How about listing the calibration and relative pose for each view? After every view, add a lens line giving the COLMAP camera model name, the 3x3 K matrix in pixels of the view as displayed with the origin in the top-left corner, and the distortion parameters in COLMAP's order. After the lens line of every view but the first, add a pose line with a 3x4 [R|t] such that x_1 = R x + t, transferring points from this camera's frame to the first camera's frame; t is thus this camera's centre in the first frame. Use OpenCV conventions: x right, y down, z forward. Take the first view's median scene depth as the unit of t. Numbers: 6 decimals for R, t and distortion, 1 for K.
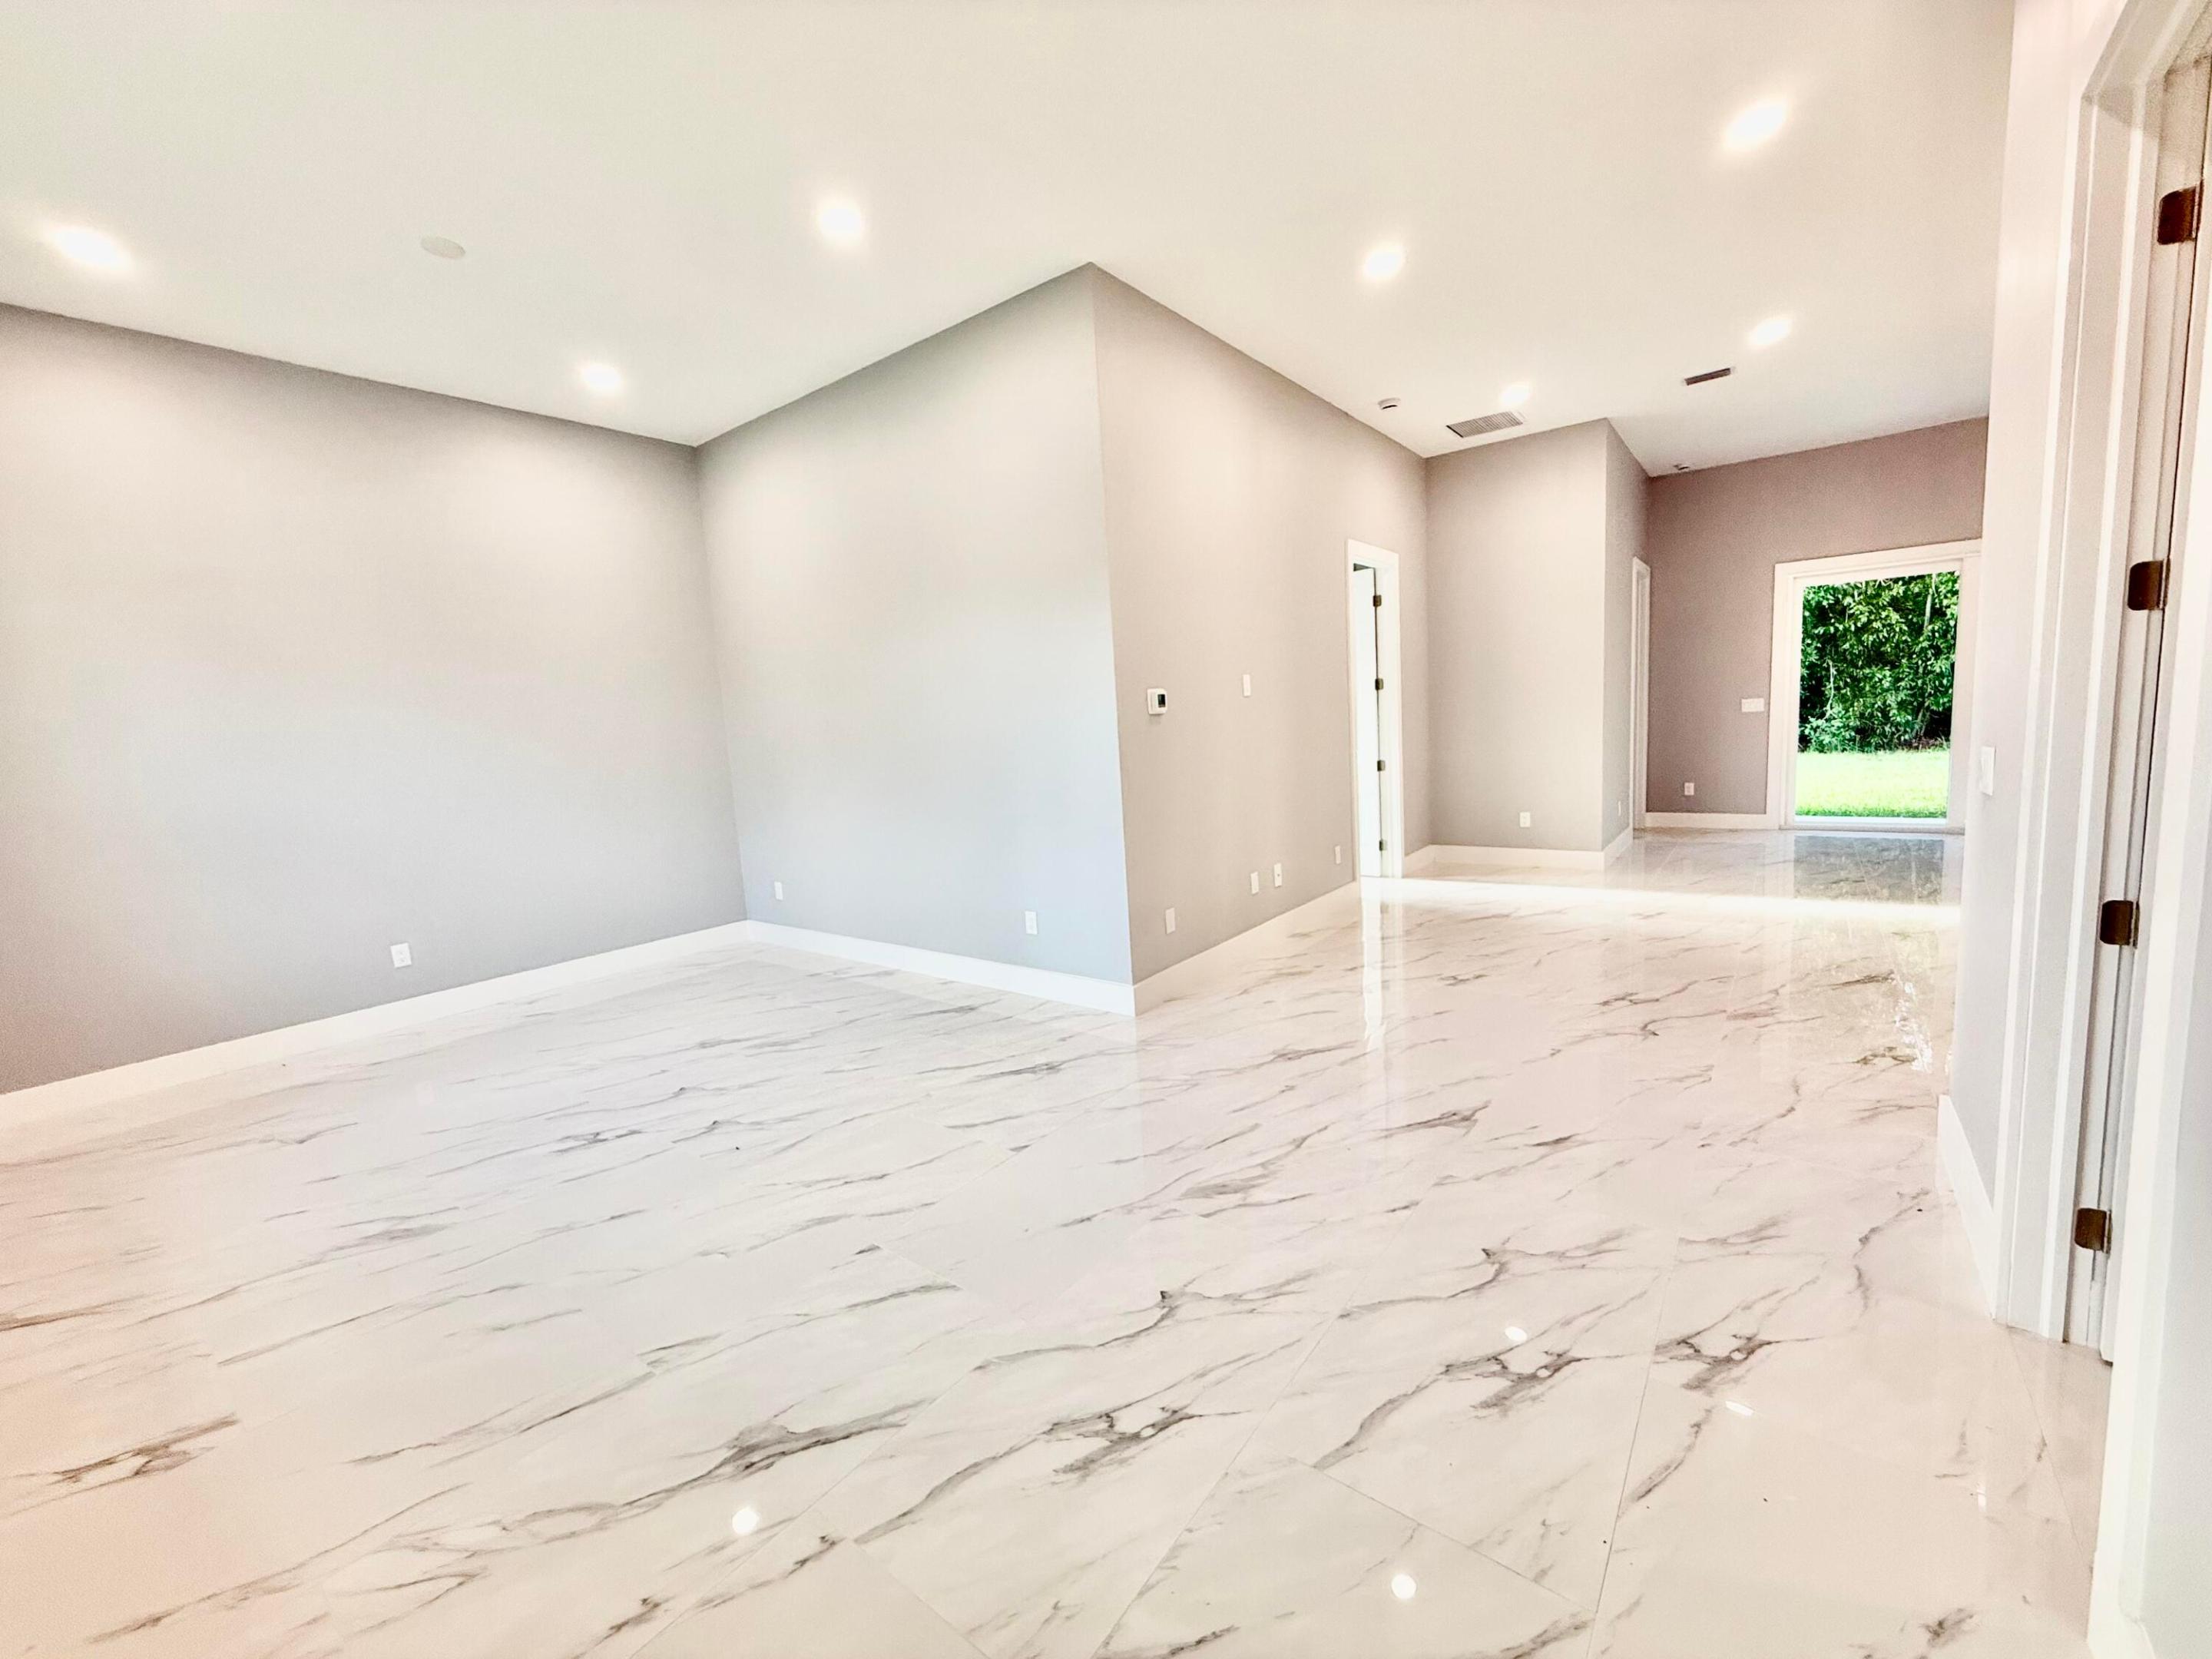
lens RADIAL K [[882.8, 0, 1096.3], [0, 882.8, 825.2], [0, 0, 1]] dist [0.001969, 0.000212]
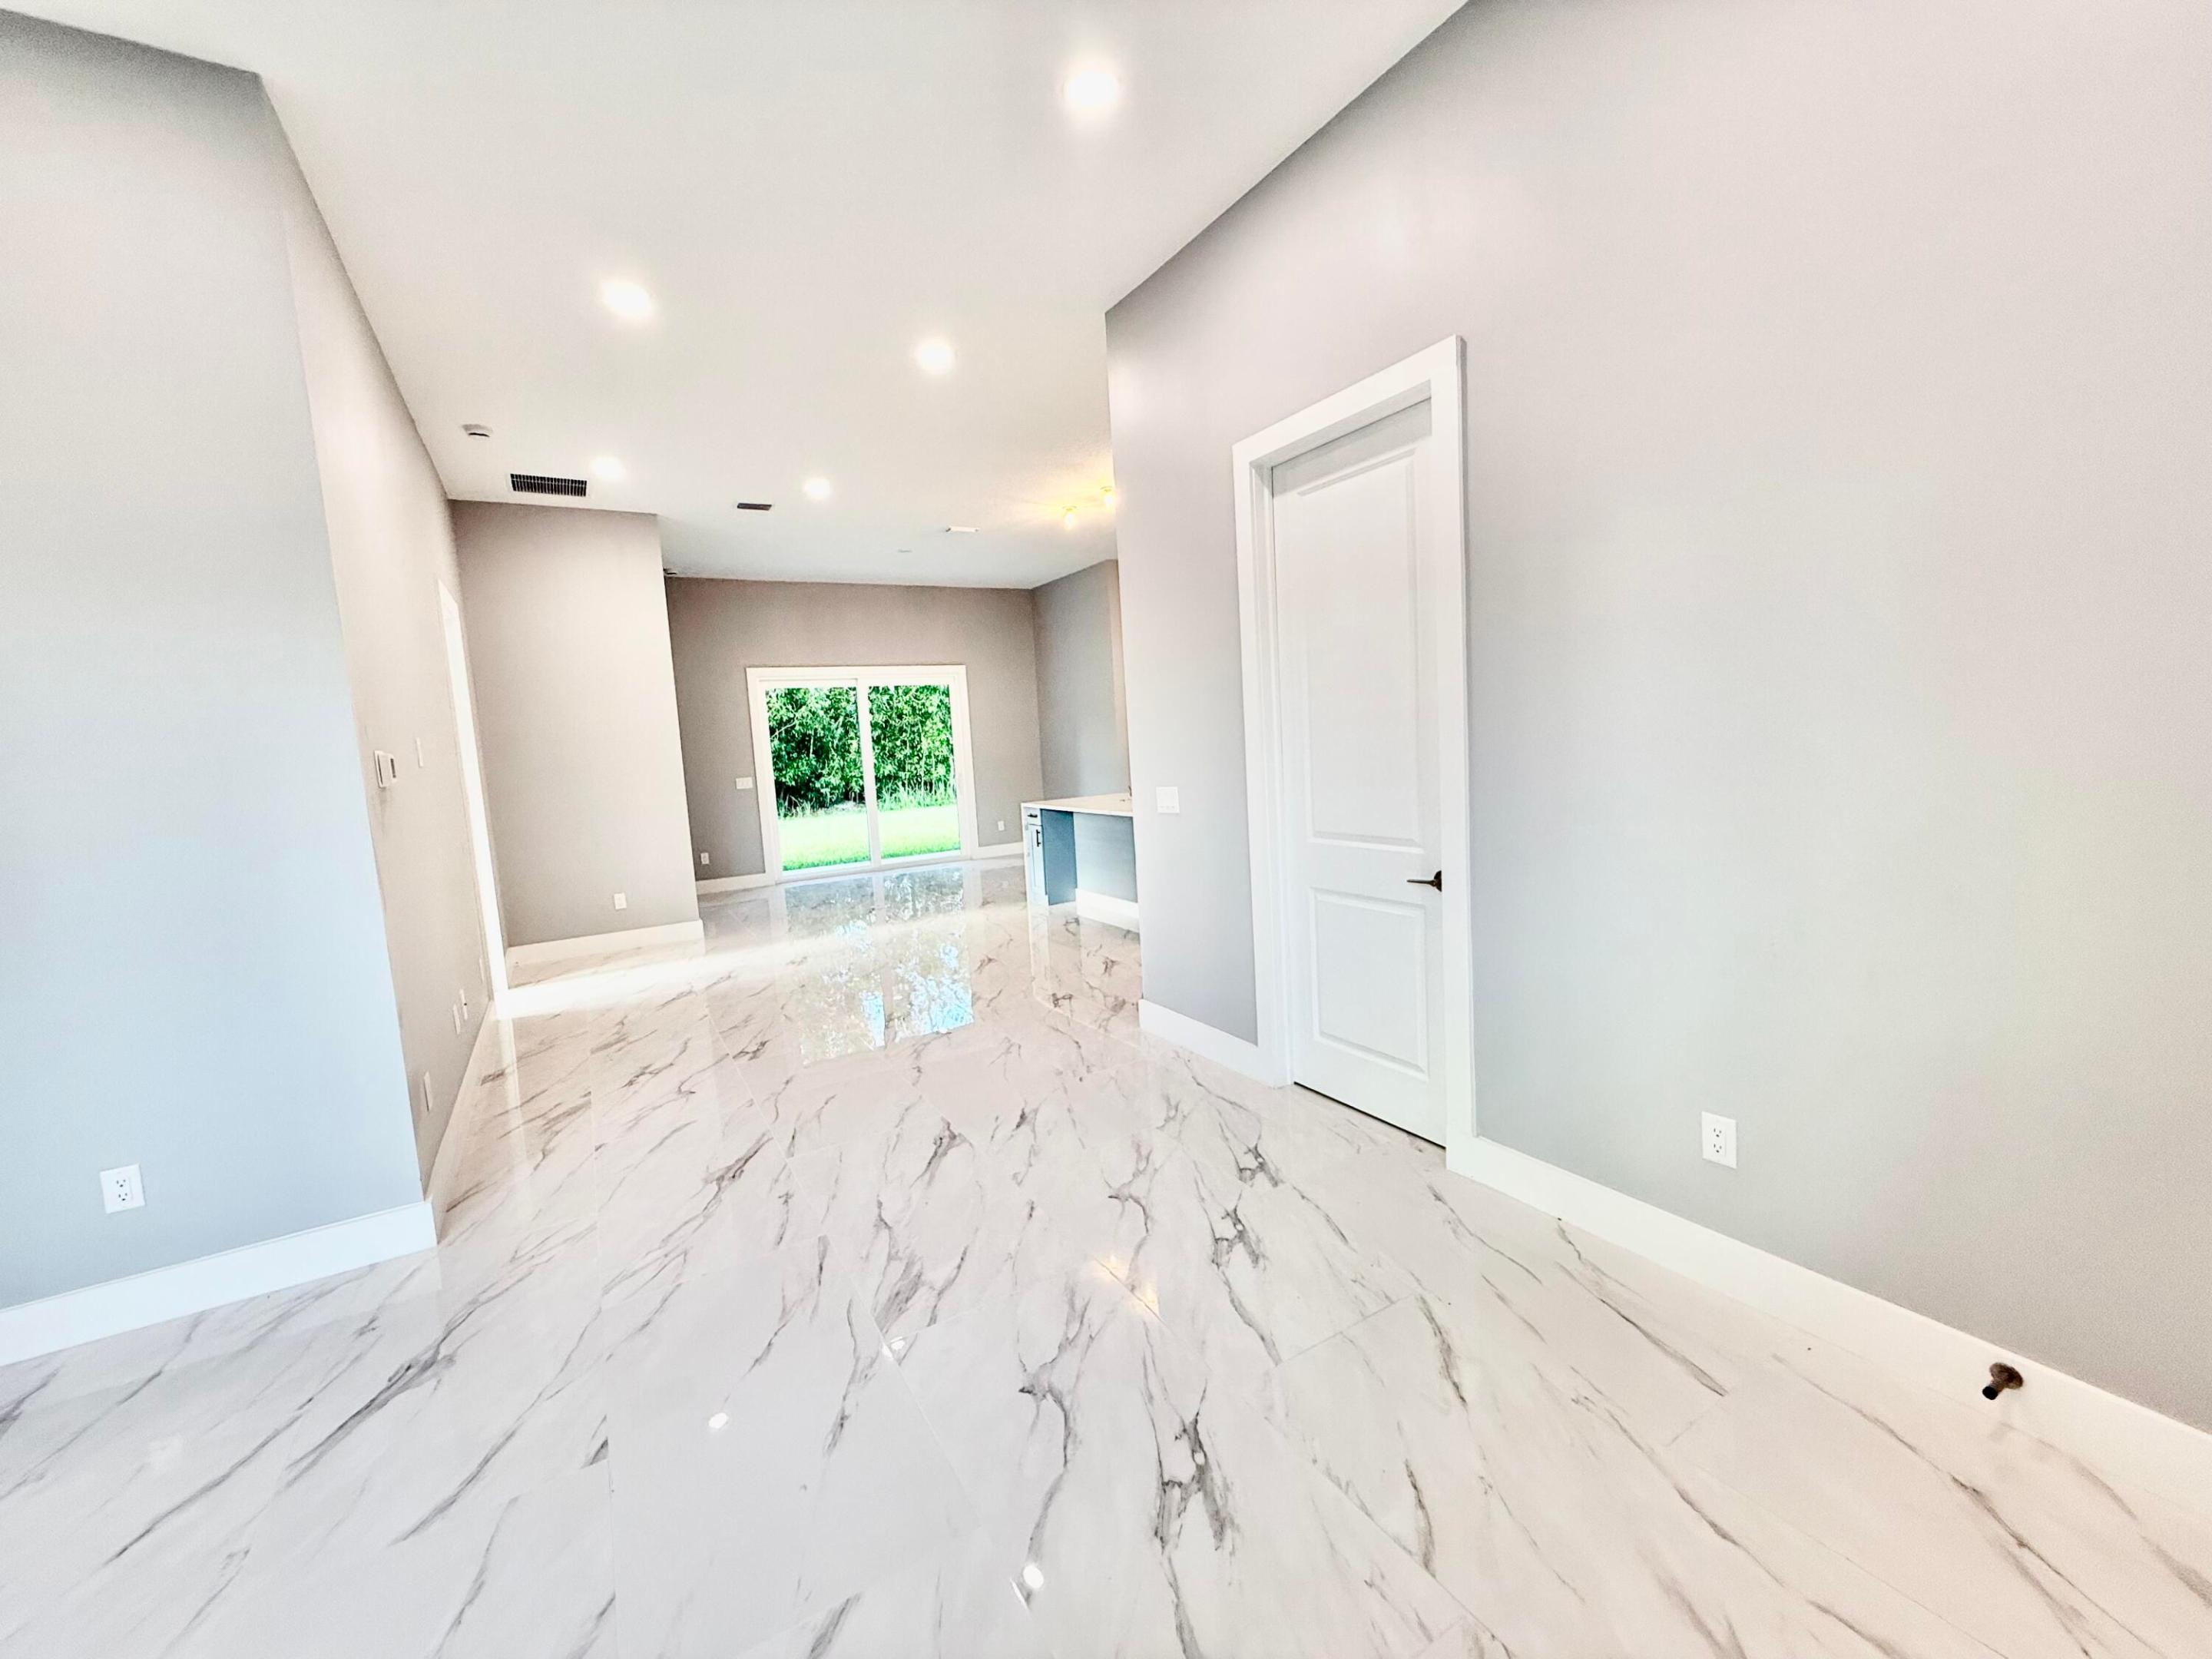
lens RADIAL K [[881.5, 0, 1099.9], [0, 881.5, 825.8], [0, 0, 1]] dist [0.000037, 0.000422]
pose [[0.360990, -0.054490, 0.930976, -0.468841], [0.148238, 0.988952, 0.000404, -0.022438], [-0.920713, 0.137860, 0.365079, 0.341419]]
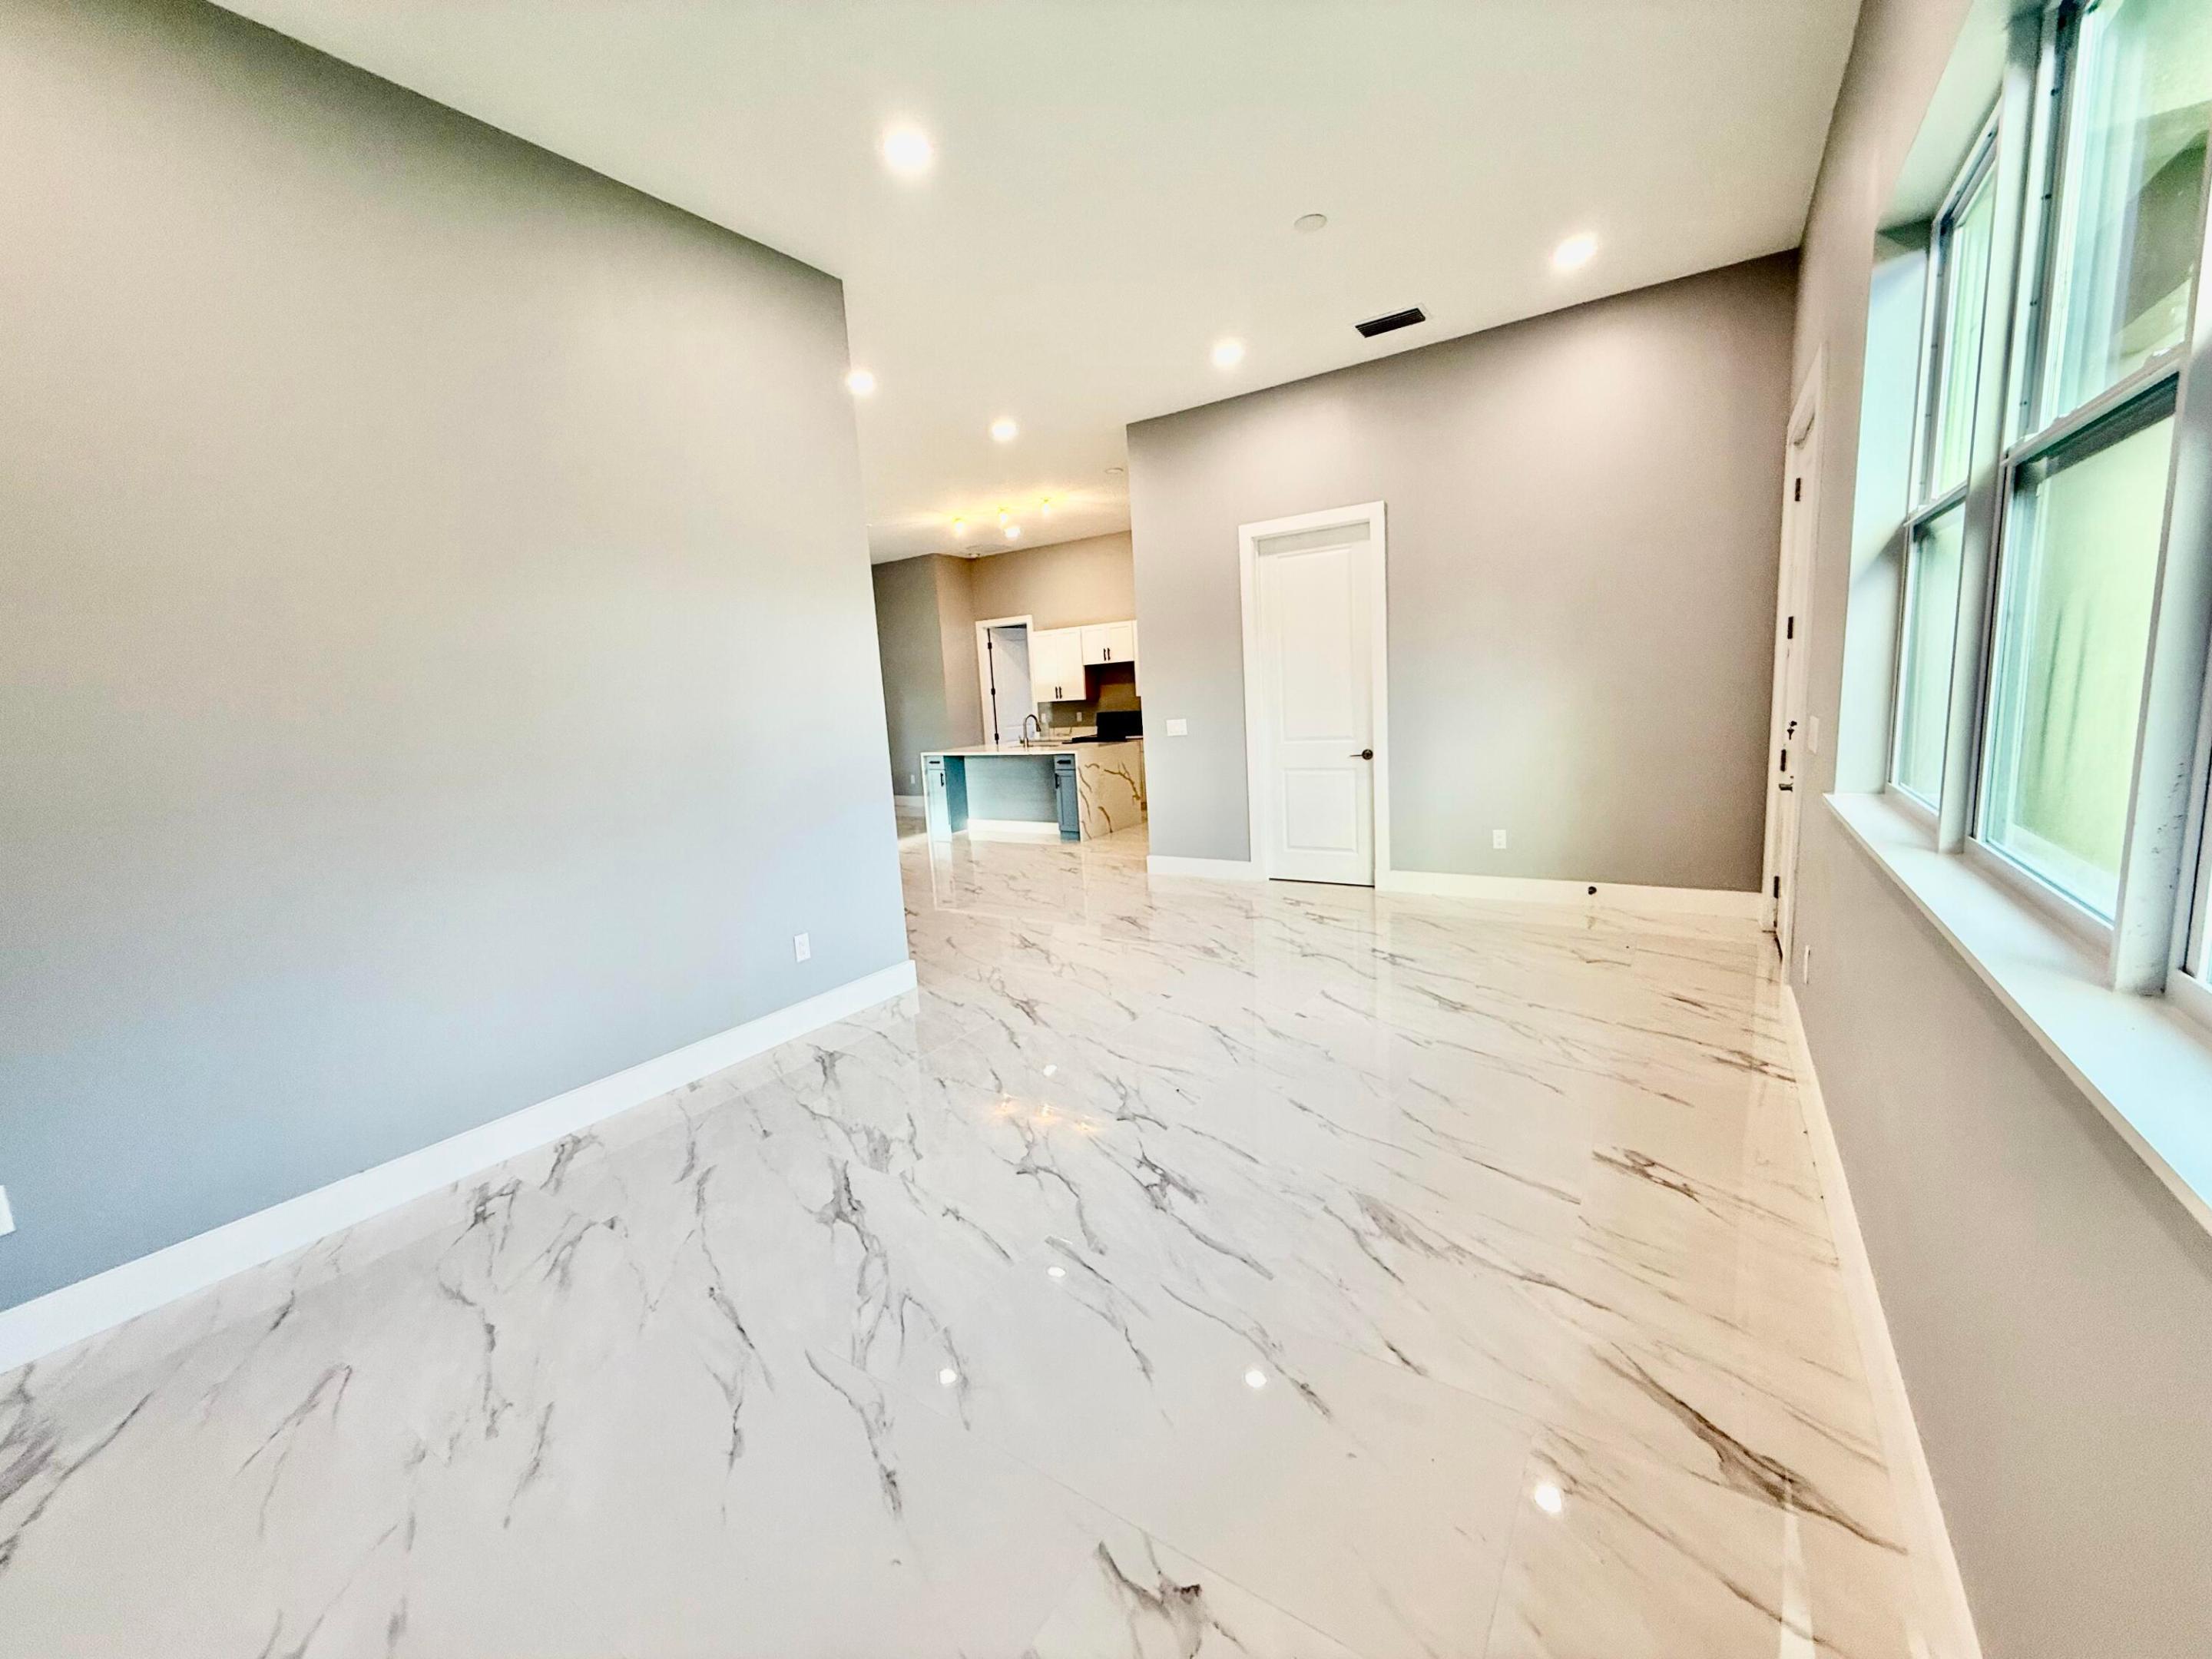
lens RADIAL K [[879.0, 0, 1104.1], [0, 879.0, 824.5], [0, 0, 1]] dist [0.000146, -0.000190]
pose [[-0.075316, -0.084081, 0.993609, -1.308946], [0.182910, 0.978367, 0.096656, -0.051426], [-0.980241, 0.189021, -0.058307, 1.018114]]
